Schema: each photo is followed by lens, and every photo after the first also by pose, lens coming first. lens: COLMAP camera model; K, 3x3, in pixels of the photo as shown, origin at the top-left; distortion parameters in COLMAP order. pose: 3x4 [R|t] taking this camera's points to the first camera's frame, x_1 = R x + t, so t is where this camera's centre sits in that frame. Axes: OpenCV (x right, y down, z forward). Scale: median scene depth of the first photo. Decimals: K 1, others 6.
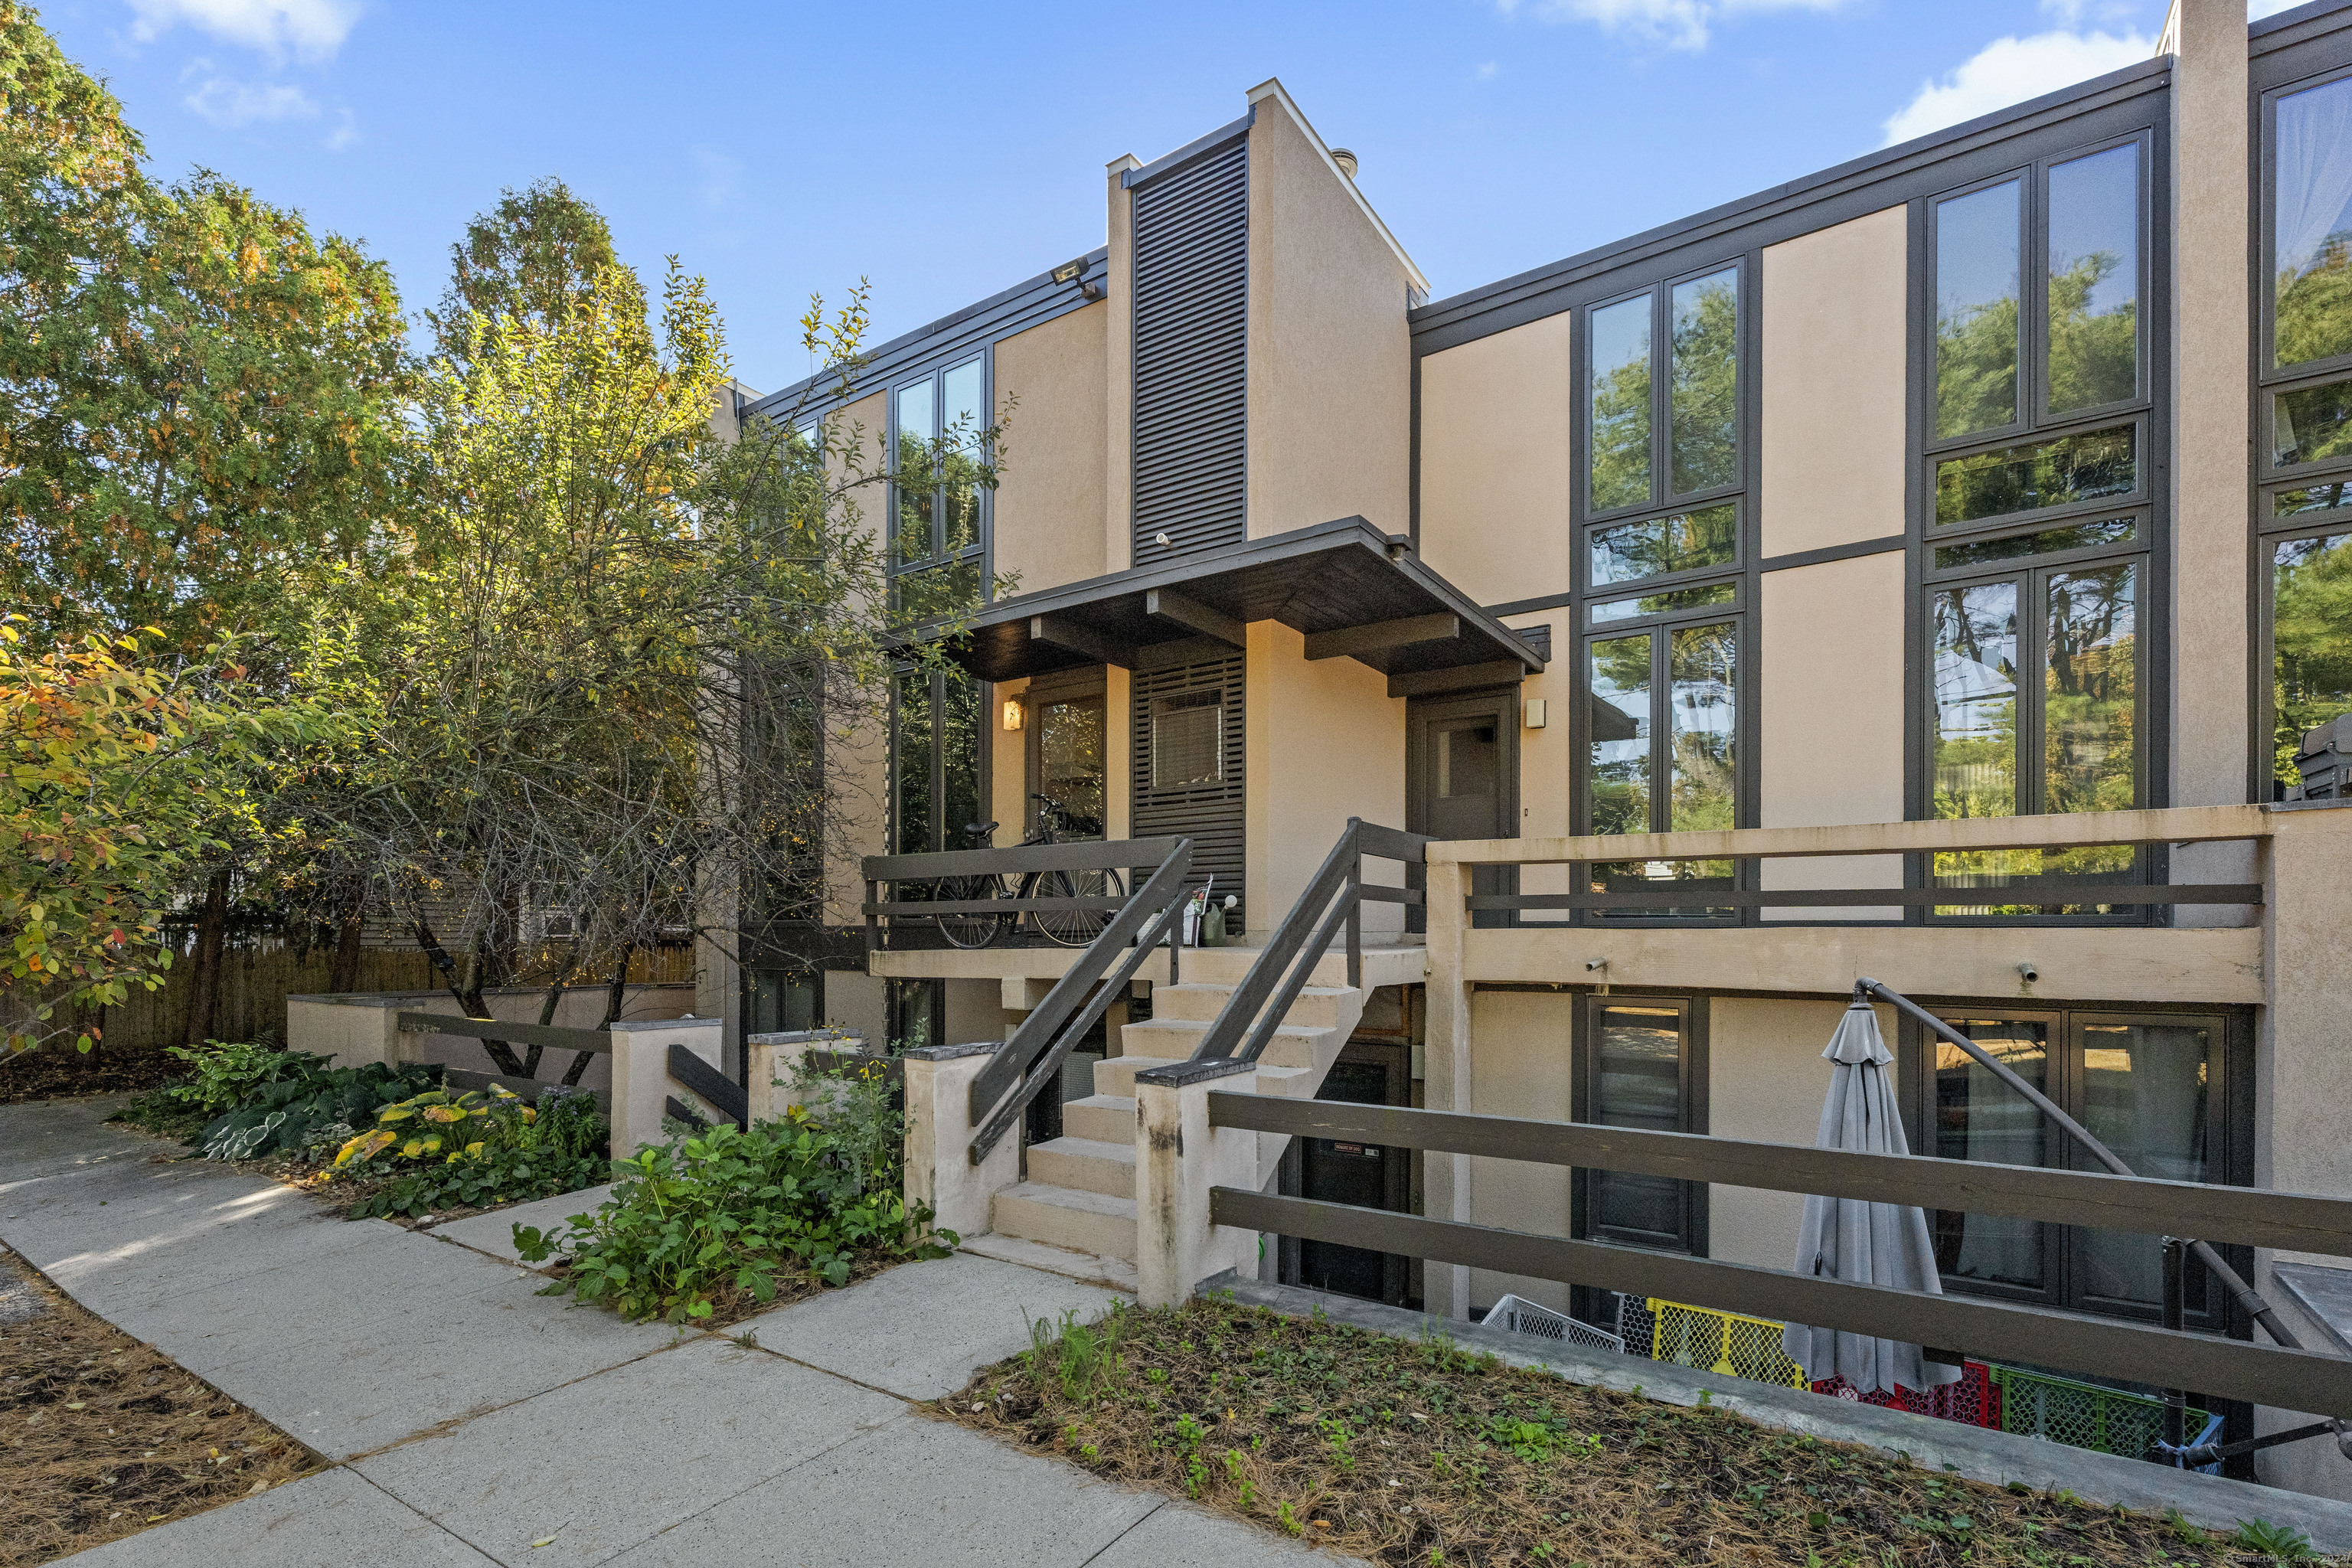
lens RADIAL K [[1062.9, 0, 1182.8], [0, 1062.9, 922.5], [0, 0, 1]] dist [0.000296, -0.000095]
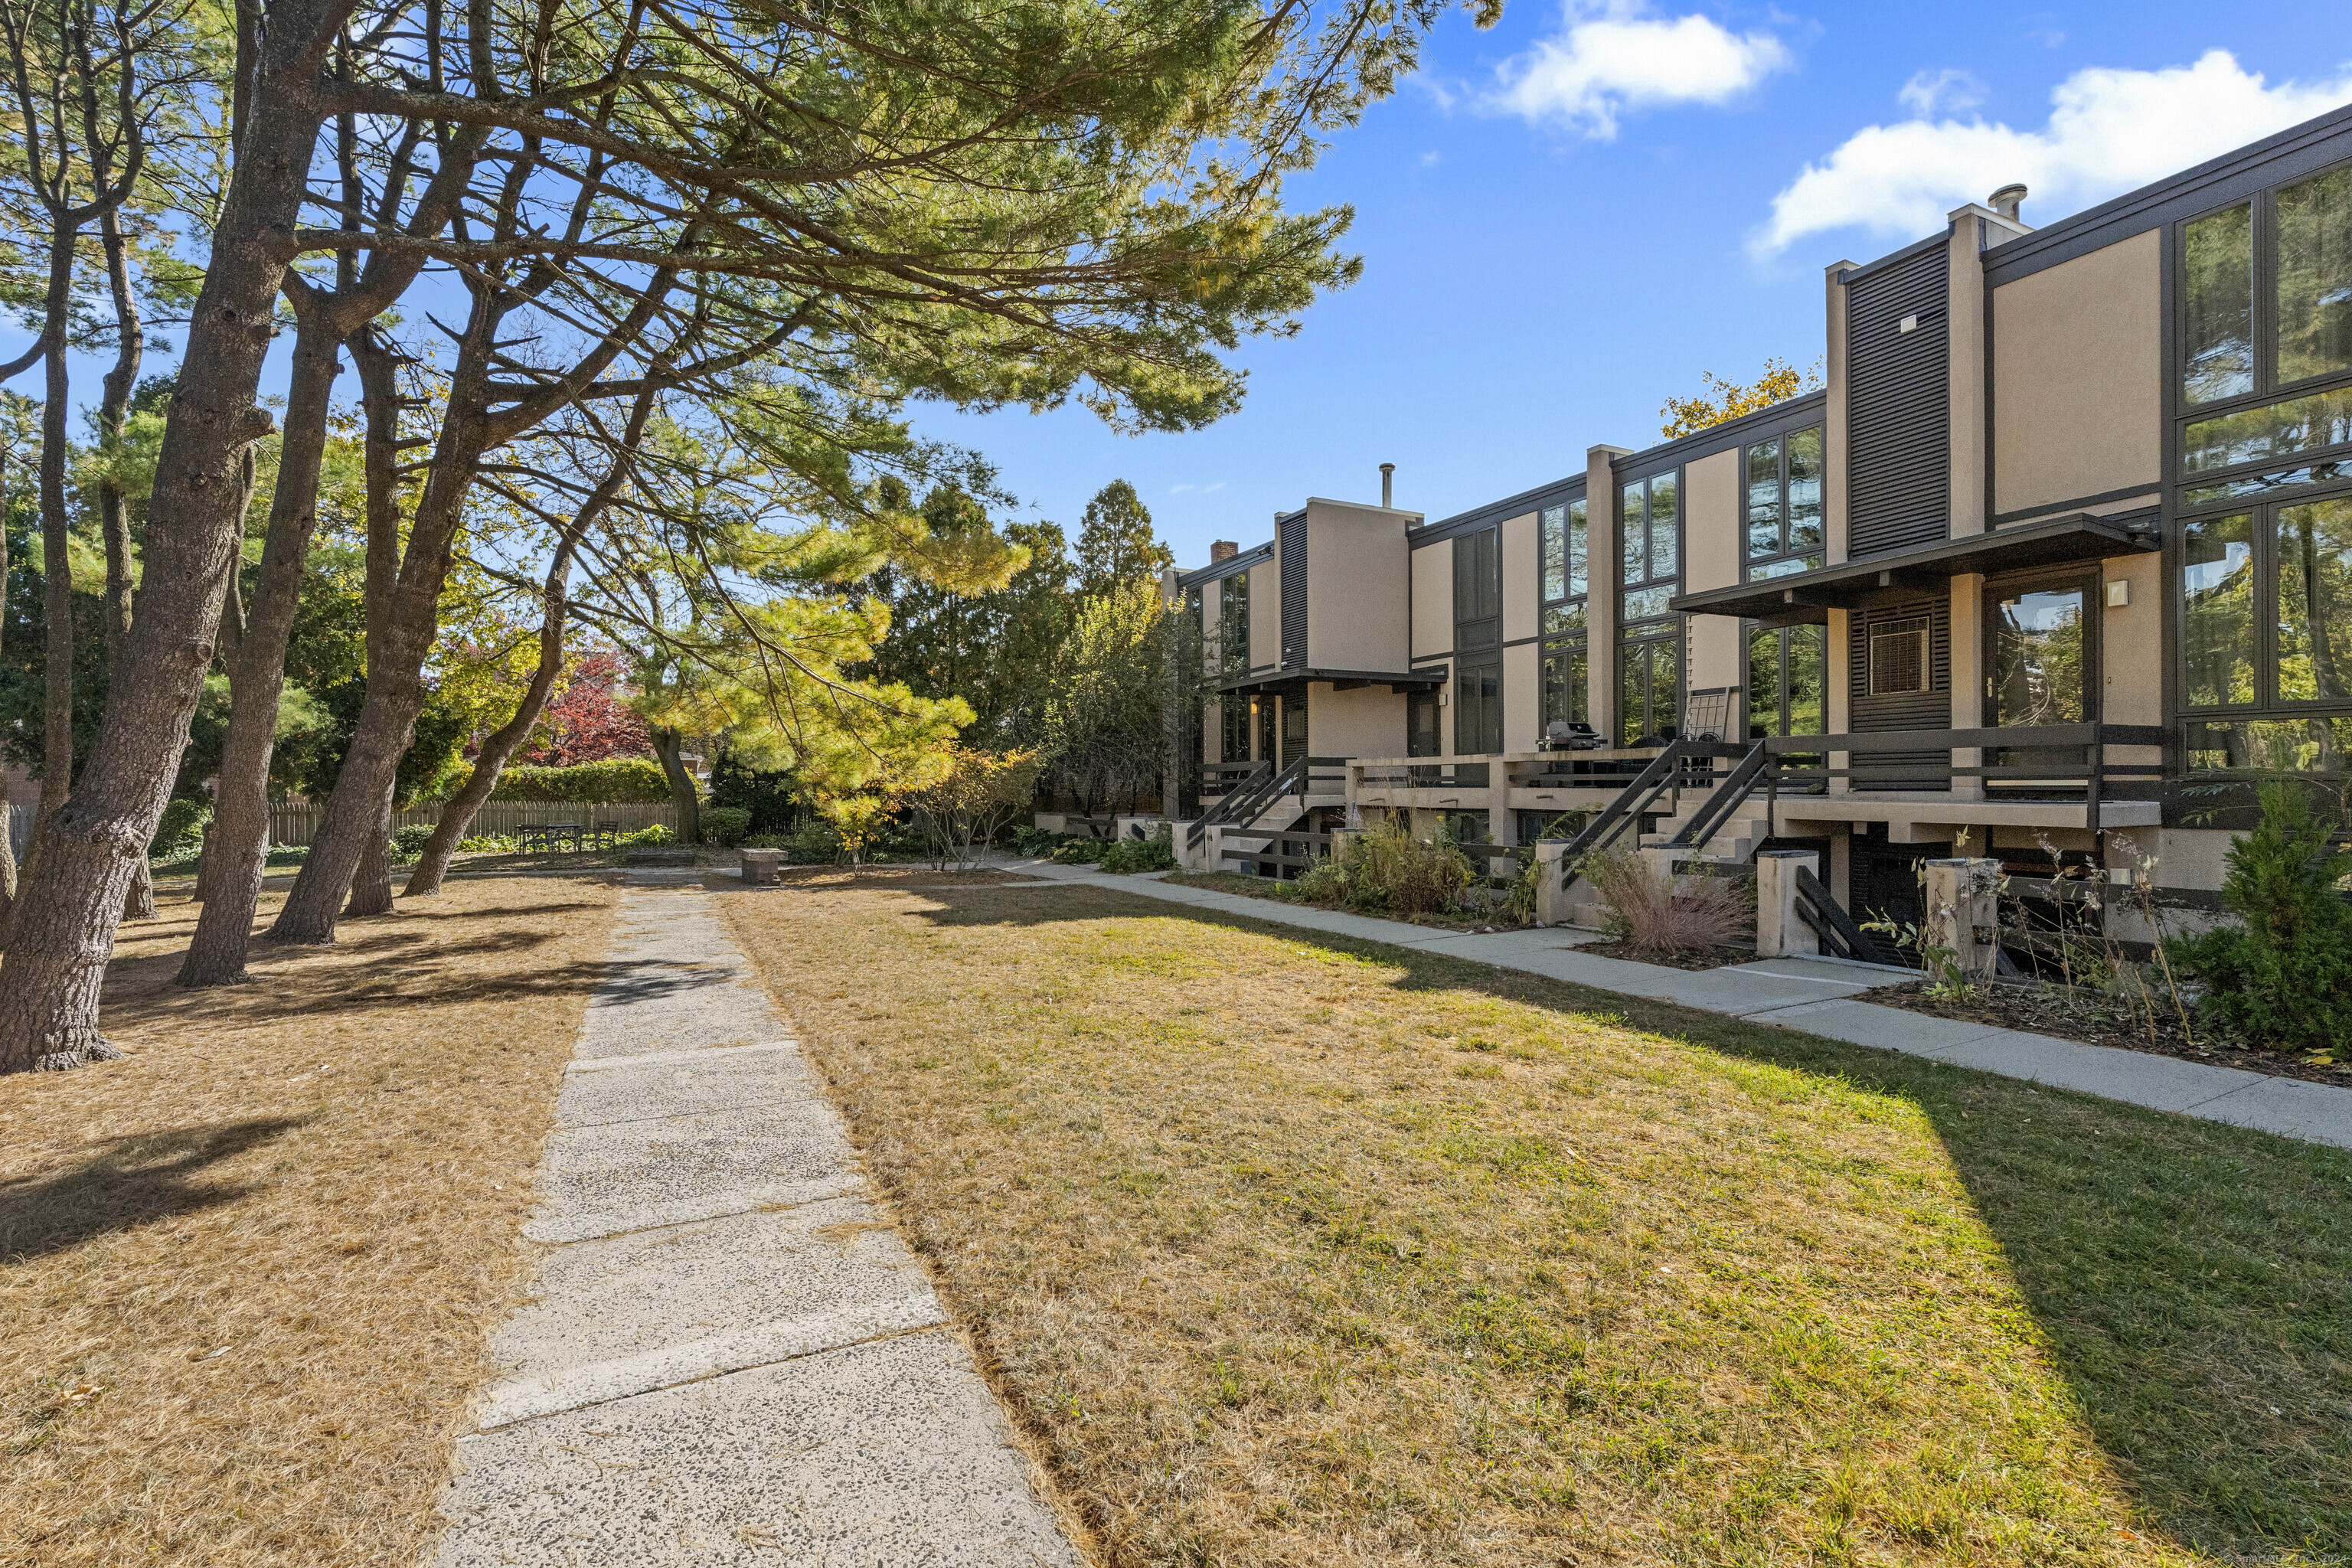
lens RADIAL K [[1039.2, 0, 1171.0], [0, 1039.2, 788.0], [0, 0, 1]] dist [0.002205, -0.000464]
pose [[0.864538, -0.001718, -0.502565, 1.038083], [0.004815, 0.999977, 0.004865, -0.010840], [0.502545, -0.006626, 0.864526, -1.452862]]
